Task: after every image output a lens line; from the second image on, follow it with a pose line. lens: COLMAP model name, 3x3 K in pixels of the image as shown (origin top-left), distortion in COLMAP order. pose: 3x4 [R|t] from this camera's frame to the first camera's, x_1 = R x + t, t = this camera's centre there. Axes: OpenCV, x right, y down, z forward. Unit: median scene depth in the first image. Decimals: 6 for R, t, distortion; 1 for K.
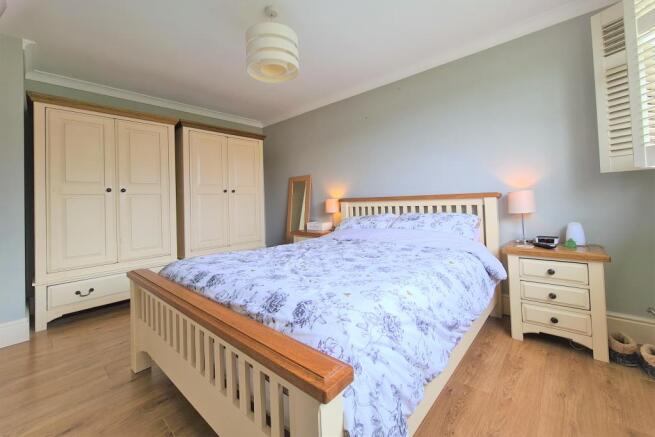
lens RADIAL K [[273.0, 0, 326.8], [0, 273.0, 203.4], [0, 0, 1]] dist [-0.000398, -0.000171]
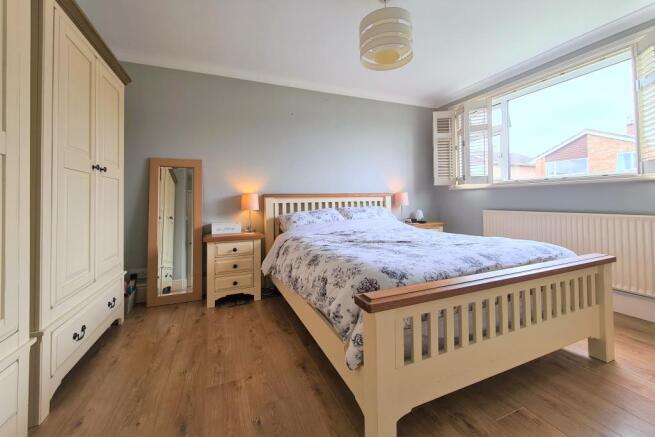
lens RADIAL K [[235.6, 0, 325.9], [0, 235.6, 200.7], [0, 0, 1]] dist [0.000218, -0.000011]
pose [[0.454992, 0.000438, 0.890496, -0.625752], [-0.000451, 1.000000, -0.000261, 0.006207], [-0.890496, -0.000282, 0.454992, 0.545906]]
